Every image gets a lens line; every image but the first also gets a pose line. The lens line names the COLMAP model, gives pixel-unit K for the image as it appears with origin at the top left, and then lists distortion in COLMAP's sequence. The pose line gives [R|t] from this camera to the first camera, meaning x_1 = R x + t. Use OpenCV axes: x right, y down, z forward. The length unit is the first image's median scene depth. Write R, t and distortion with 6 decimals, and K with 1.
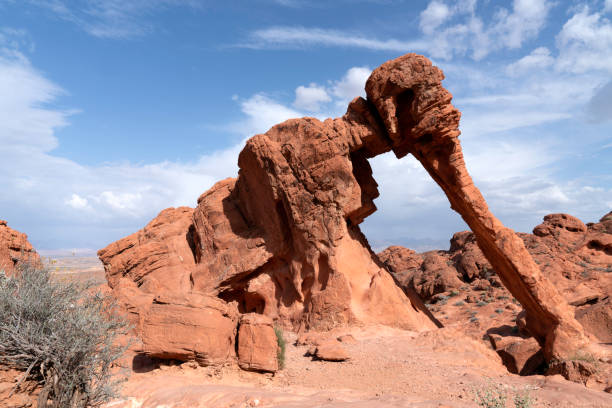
lens RADIAL K [[414.5, 0, 306.0], [0, 414.5, 204.0], [0, 0, 1]] dist [-0.018027, 0.004940]
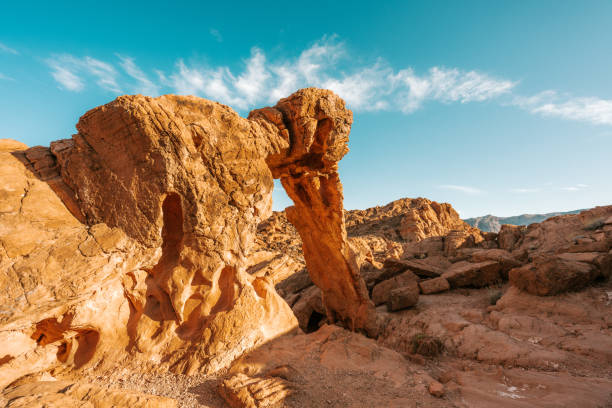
lens RADIAL K [[243.6, 0, 305.1], [0, 243.6, 205.4], [0, 0, 1]] dist [-0.000486, 0.000117]
pose [[0.616881, 0.132053, 0.775899, -0.263281], [-0.123614, 0.989845, -0.070185, 0.013349], [-0.777288, -0.052617, 0.626941, 0.563274]]
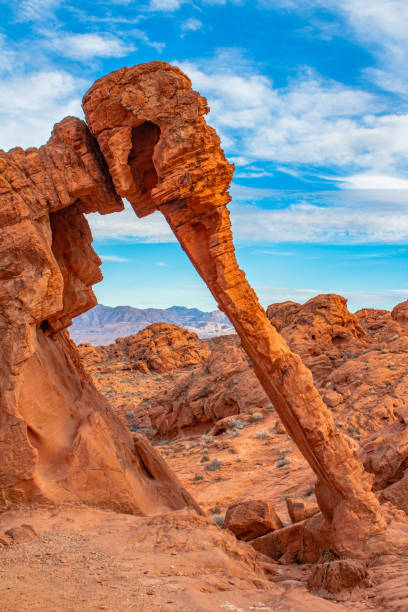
lens RADIAL K [[795.6, 0, 204.0], [0, 795.6, 306.0], [0, 0, 1]] dist [-0.035007, -0.016431]
pose [[0.965080, 0.045308, 0.258006, 0.034052], [-0.066837, 0.994919, 0.075292, -0.095415], [-0.253283, -0.089907, 0.963205, -0.141386]]
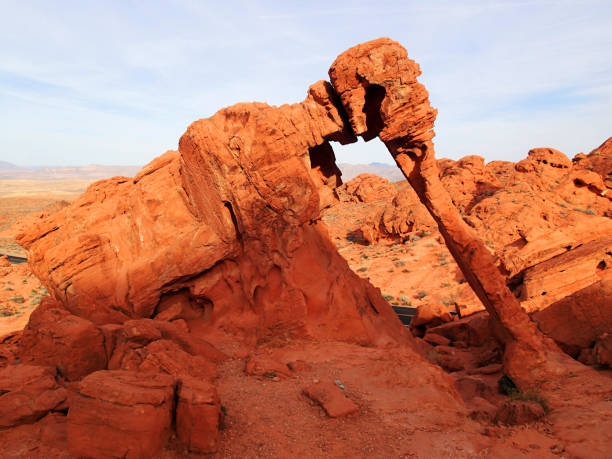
lens RADIAL K [[463.9, 0, 306.1], [0, 463.9, 221.0], [0, 0, 1]] dist [0.019180, -0.005475]
pose [[0.996589, 0.004959, 0.082370, 0.021345], [-0.022002, 0.978027, 0.207316, -0.182398], [-0.079532, -0.208421, 0.974800, 0.026117]]
